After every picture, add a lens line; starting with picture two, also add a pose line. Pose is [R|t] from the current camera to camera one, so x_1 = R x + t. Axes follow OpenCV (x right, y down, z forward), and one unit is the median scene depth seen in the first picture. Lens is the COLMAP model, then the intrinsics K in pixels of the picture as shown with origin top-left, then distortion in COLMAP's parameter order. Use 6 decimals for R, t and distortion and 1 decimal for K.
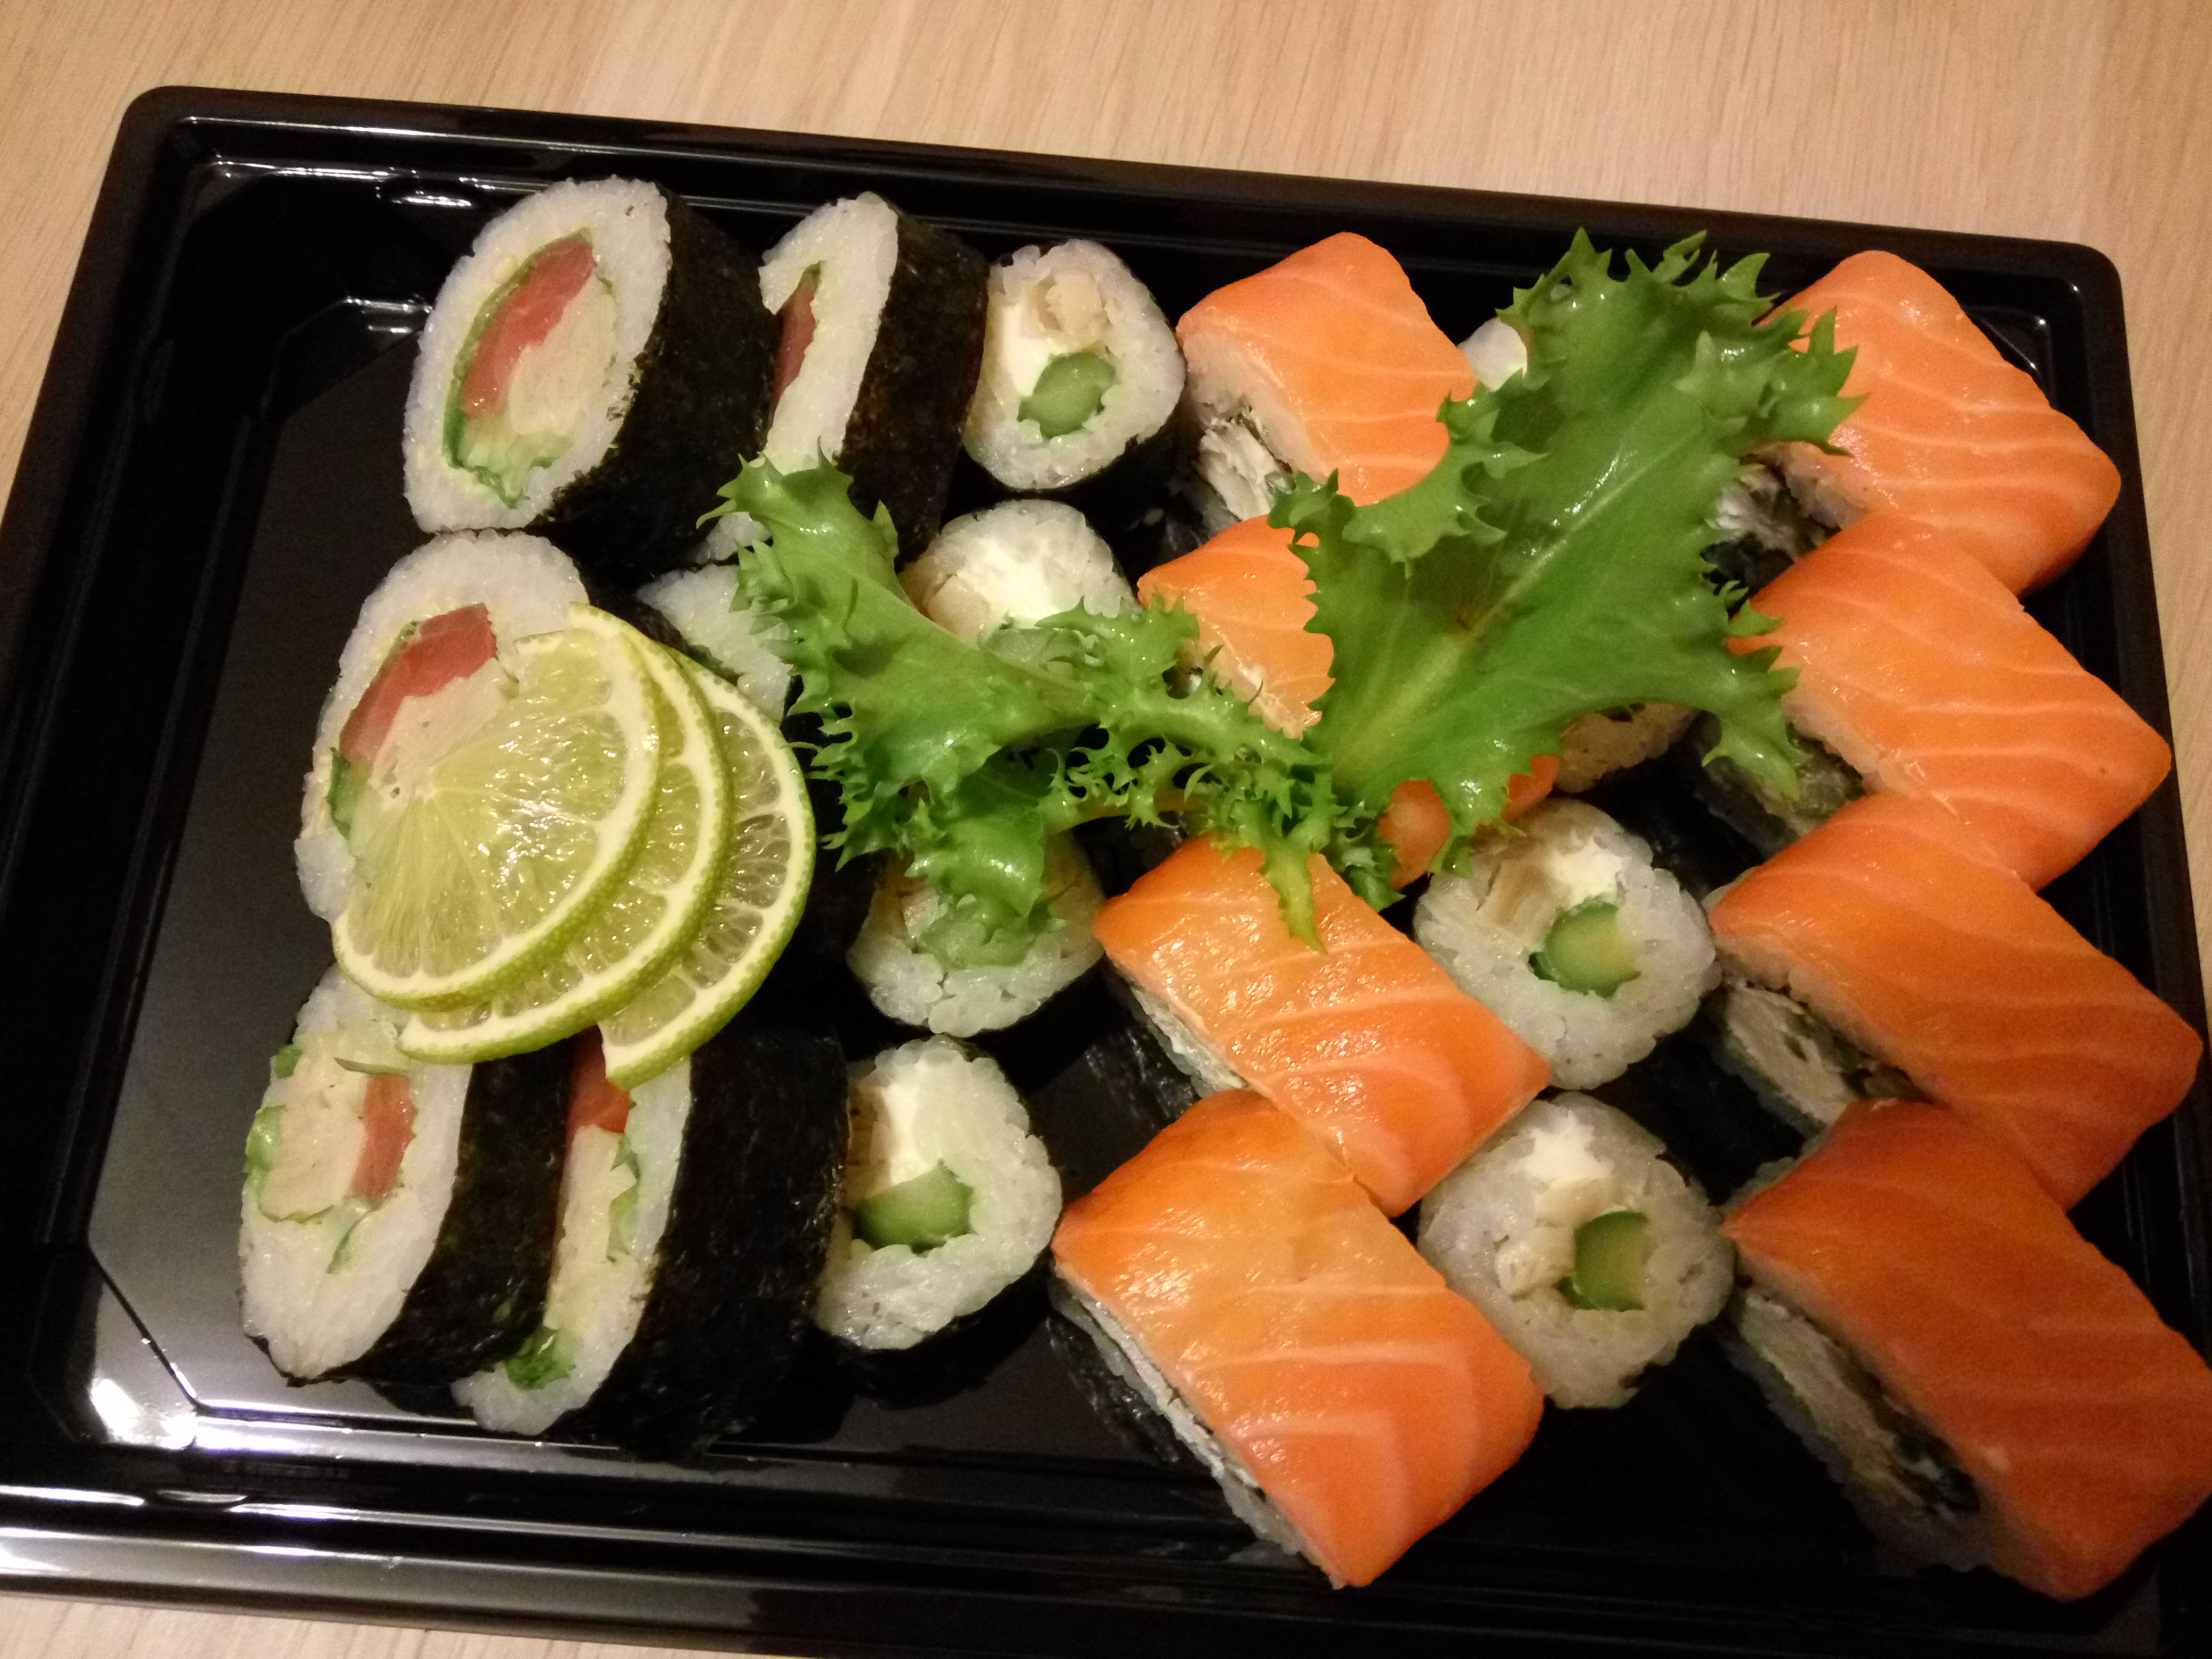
lens RADIAL K [[1766.6, 0, 1114.1], [0, 1766.6, 832.3], [0, 0, 1]] dist [0.112077, -0.182393]
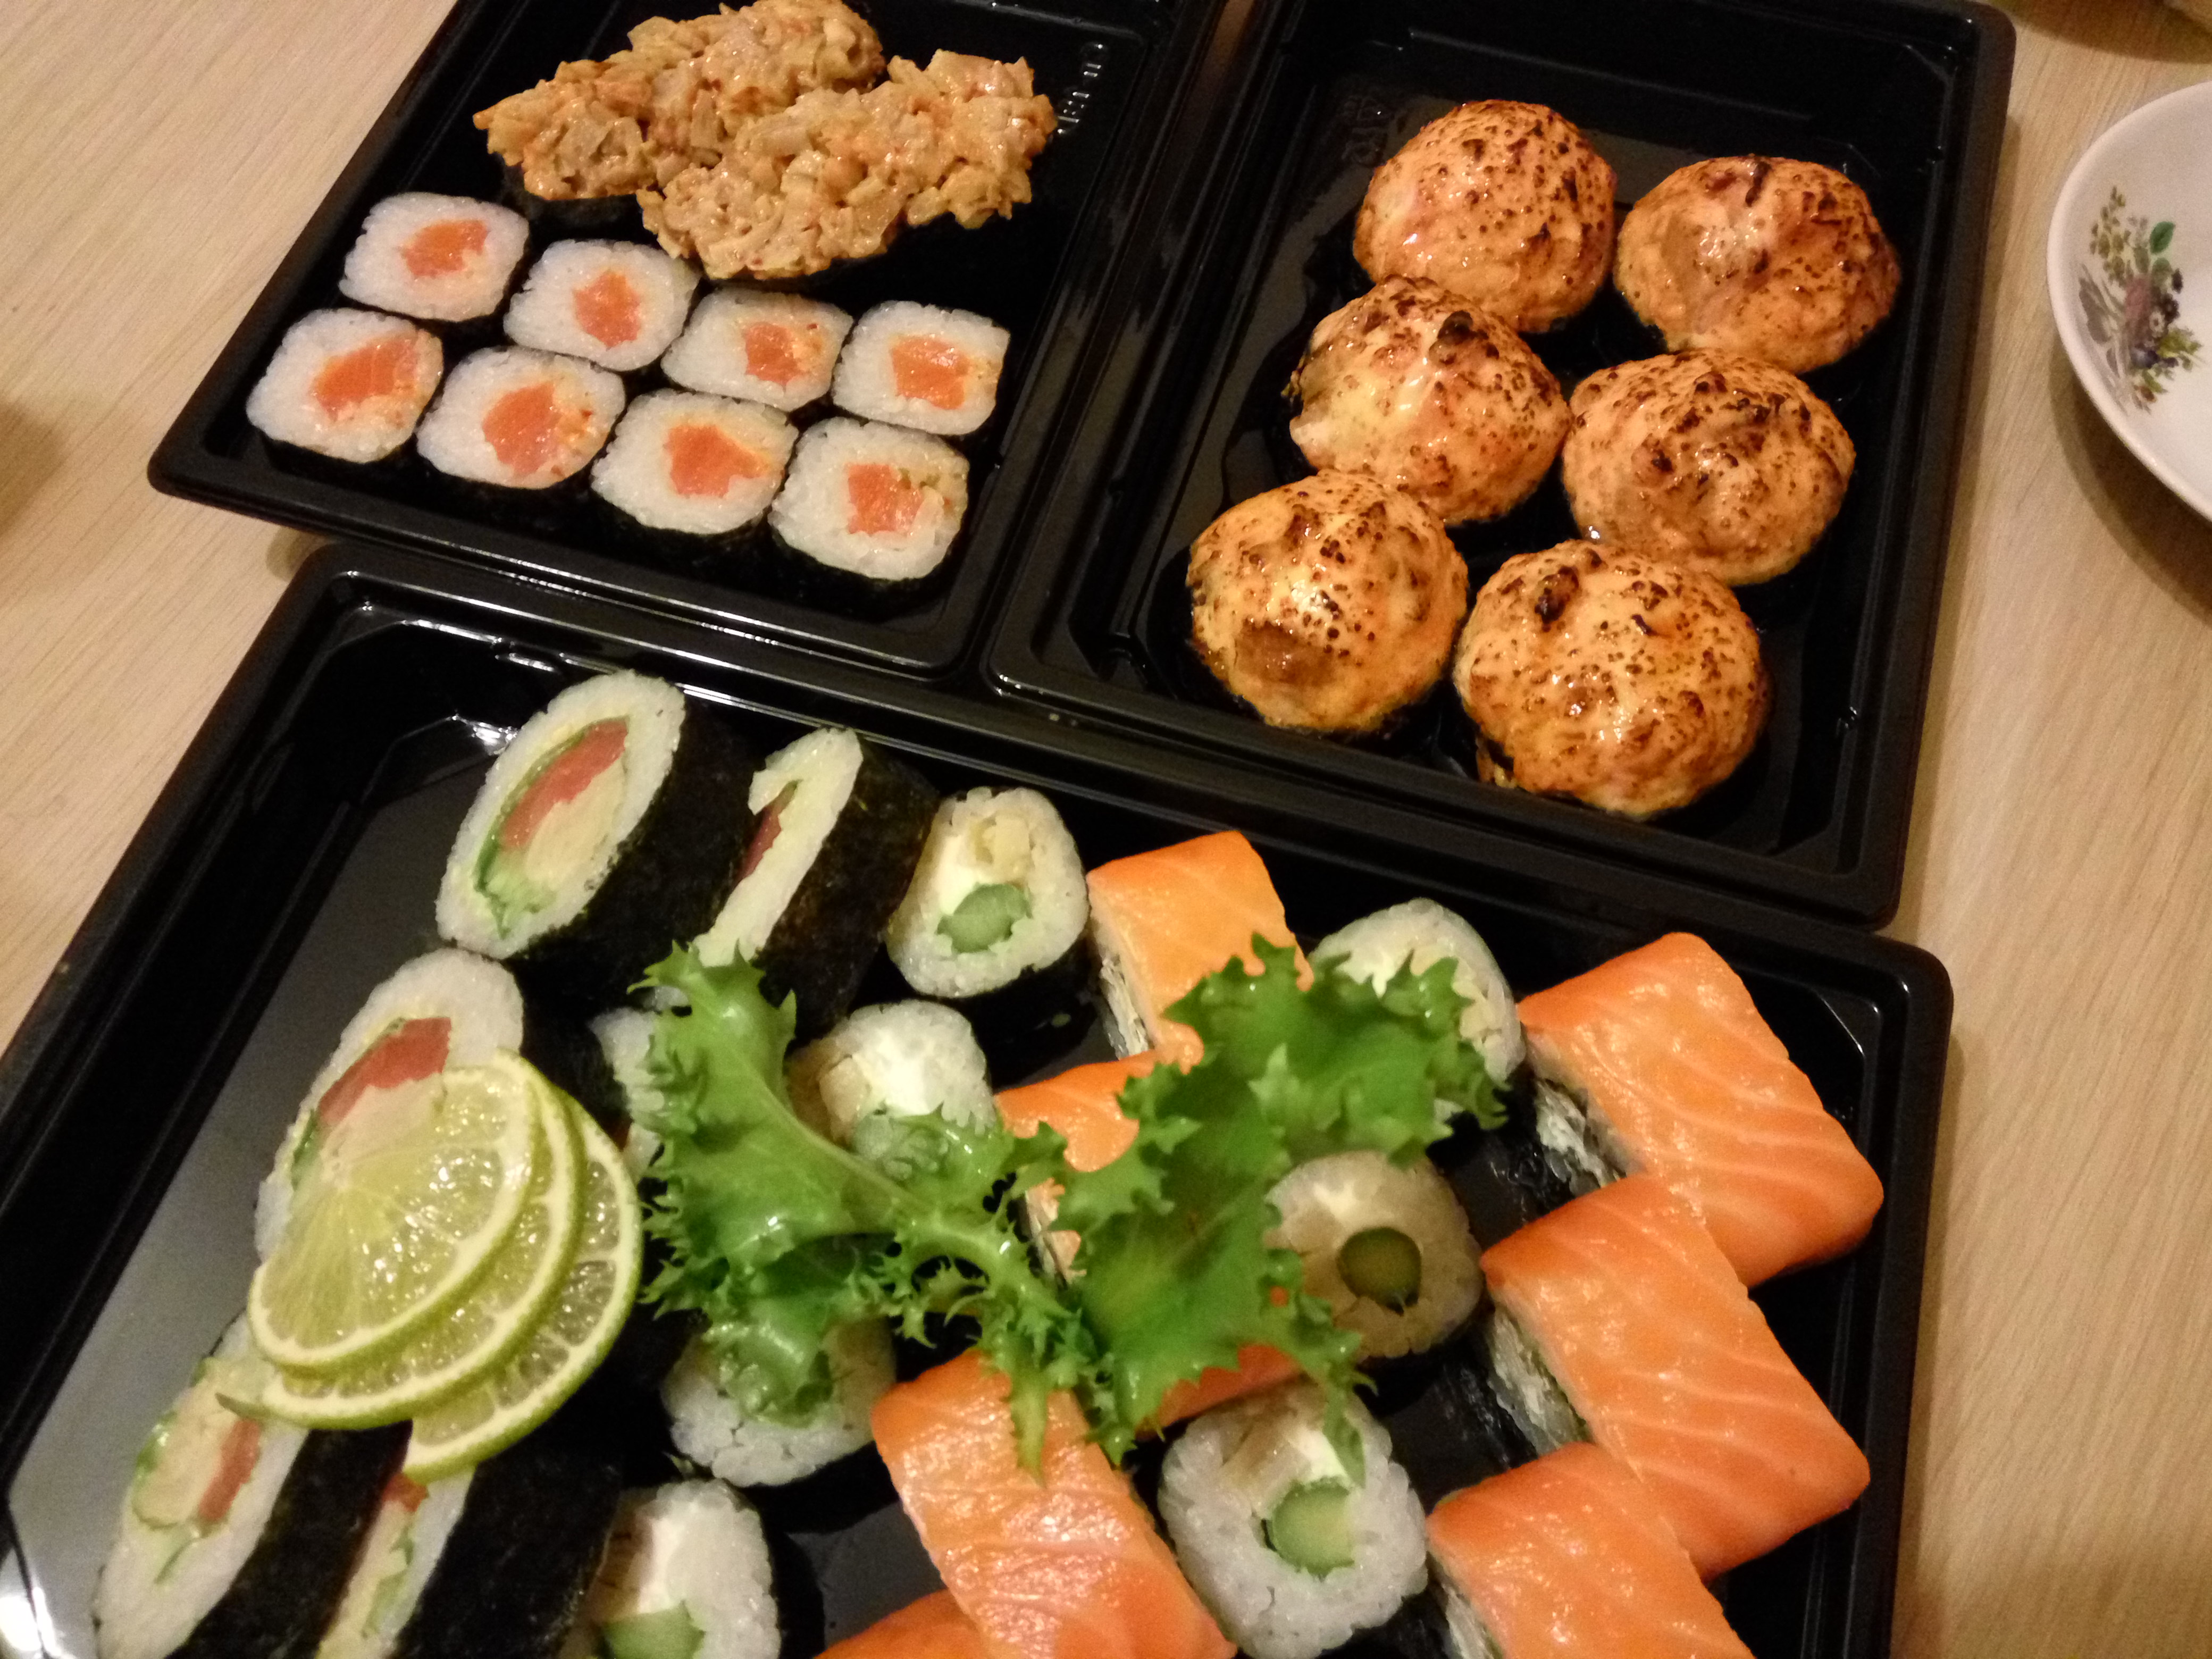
lens RADIAL K [[1766.6, 0, 1114.1], [0, 1766.6, 832.3], [0, 0, 1]] dist [0.112077, -0.182393]
pose [[0.975836, 0.173678, -0.132593, 0.223354], [-0.192612, 0.970253, -0.146660, -0.163773], [0.103178, 0.168655, 0.980260, -0.151956]]
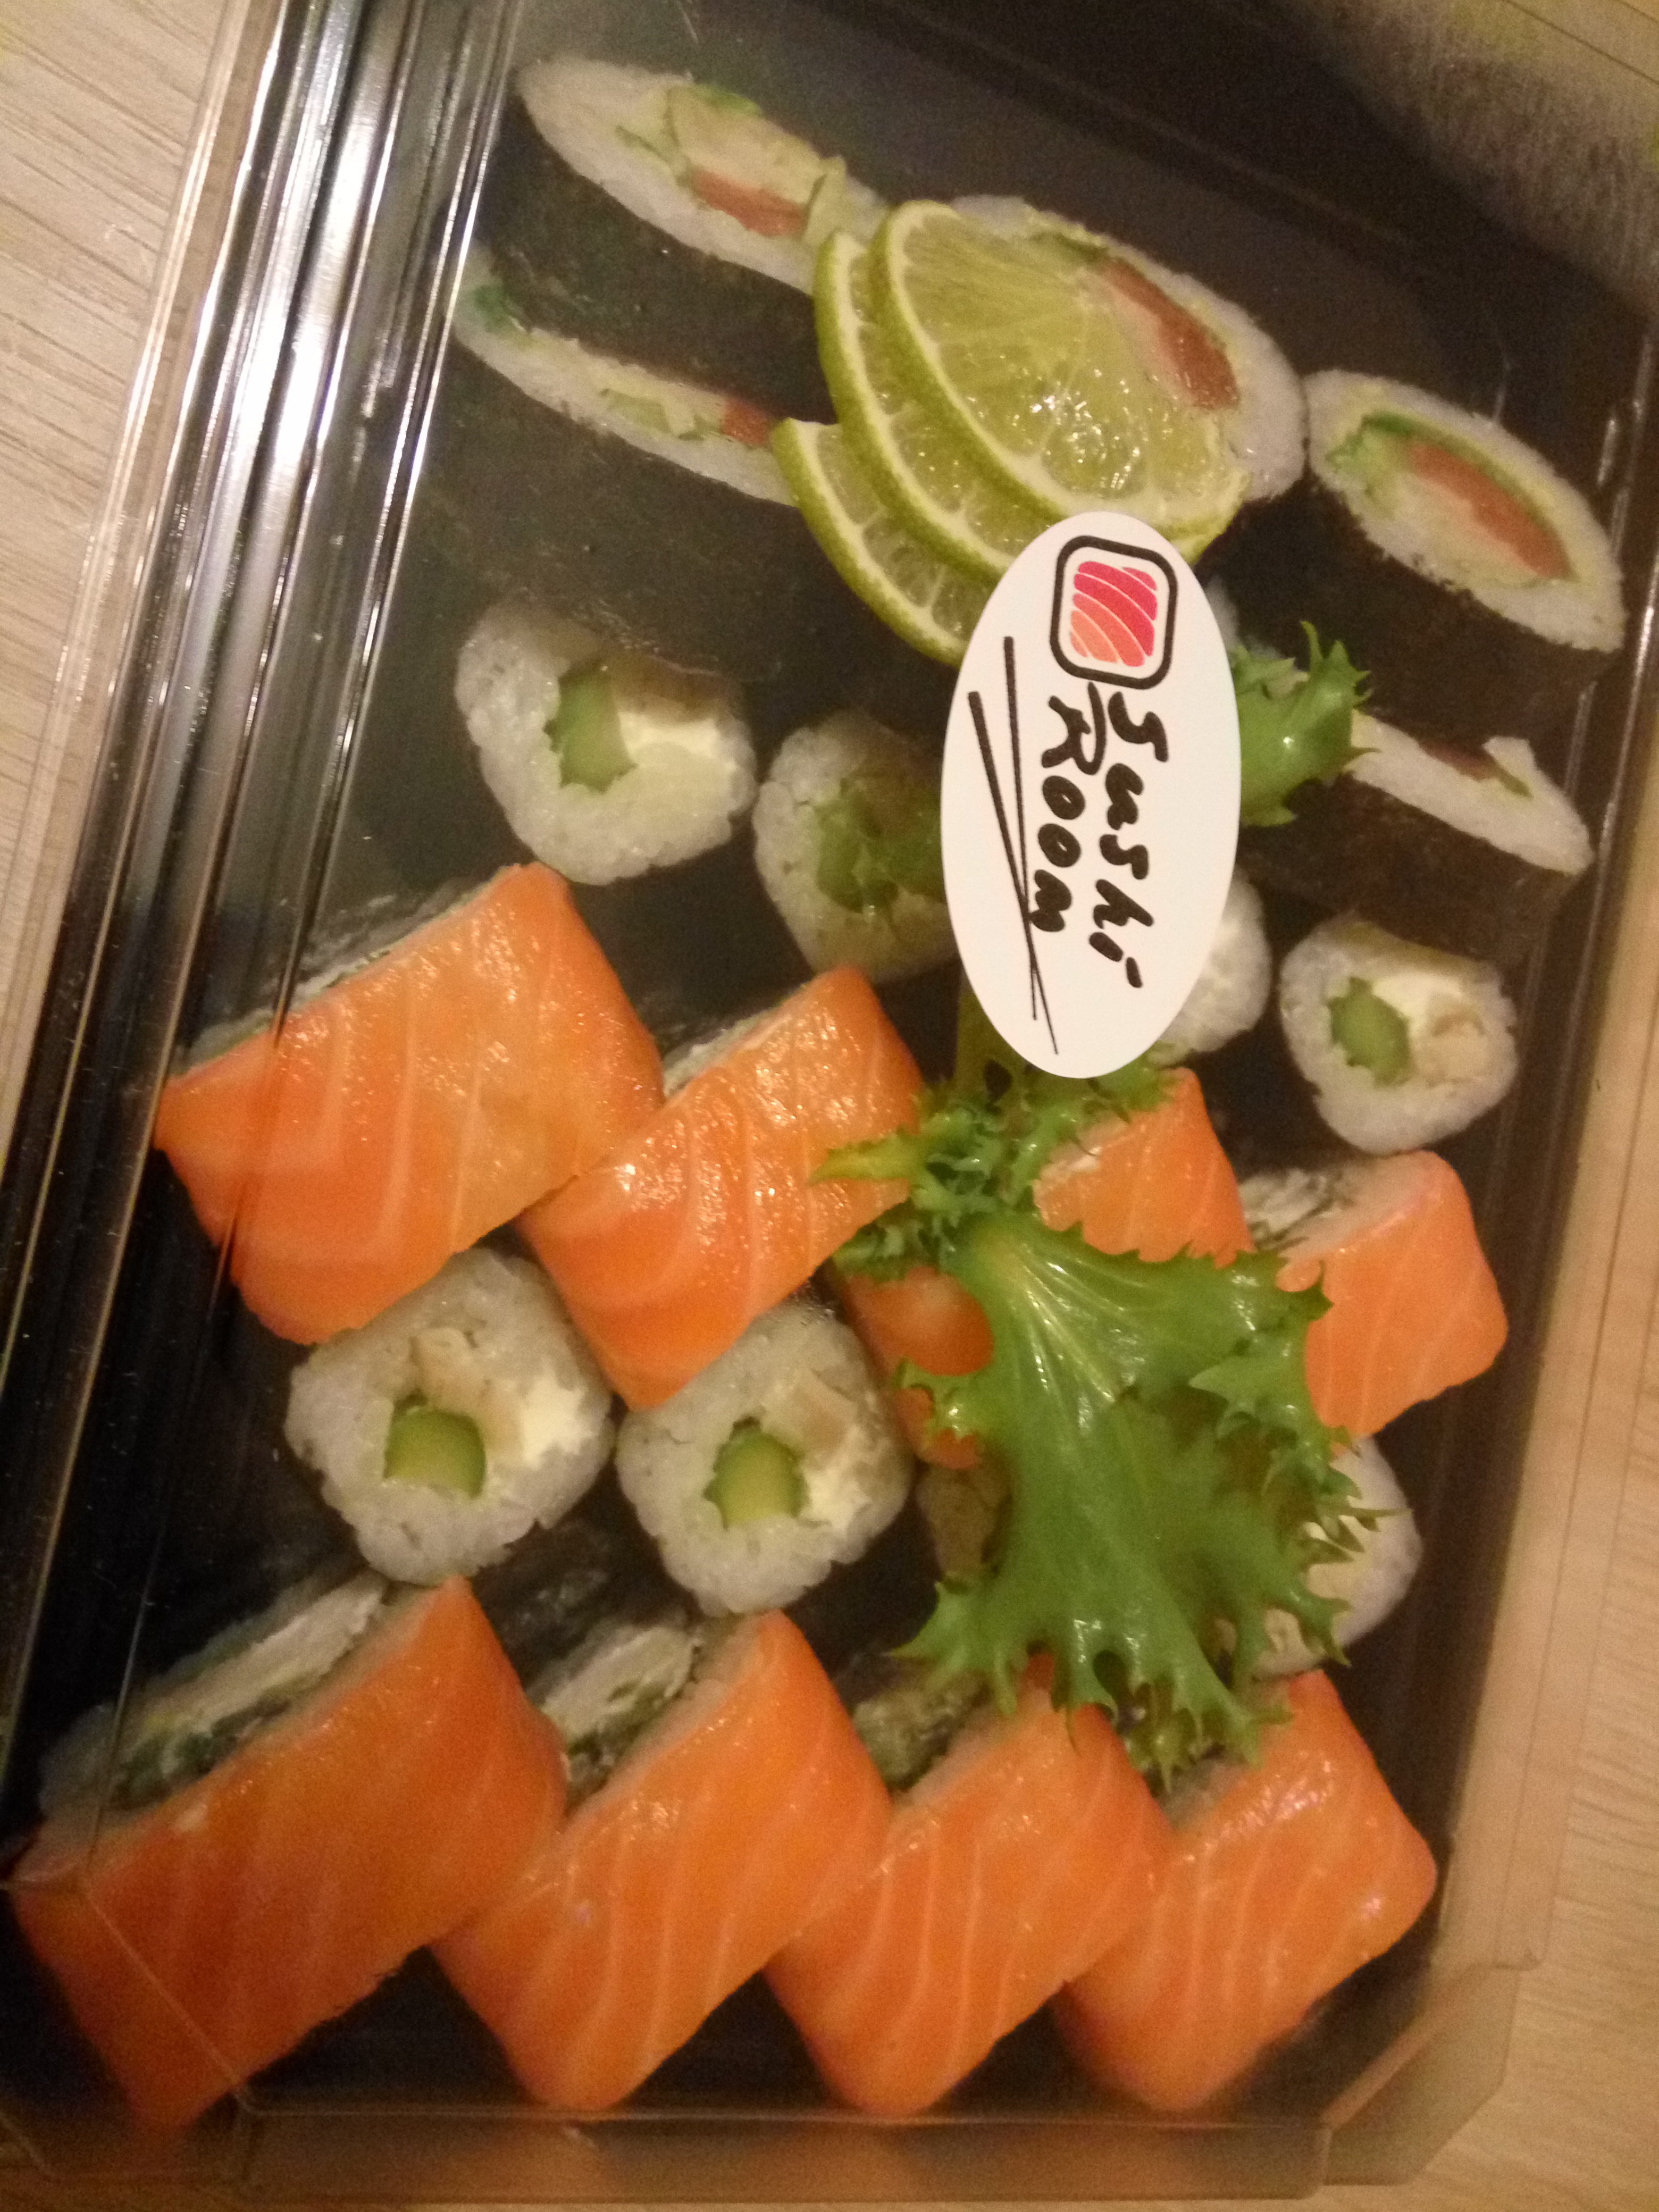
lens RADIAL K [[1766.6, 0, 829.5], [0, 1766.6, 1106.0], [0, 0, 1]] dist [0.112077, -0.182393]
pose [[-0.125395, 0.989707, -0.068965, 0.132595], [-0.990158, -0.129201, -0.053804, 0.106056], [-0.062160, 0.061539, 0.996167, 0.047231]]
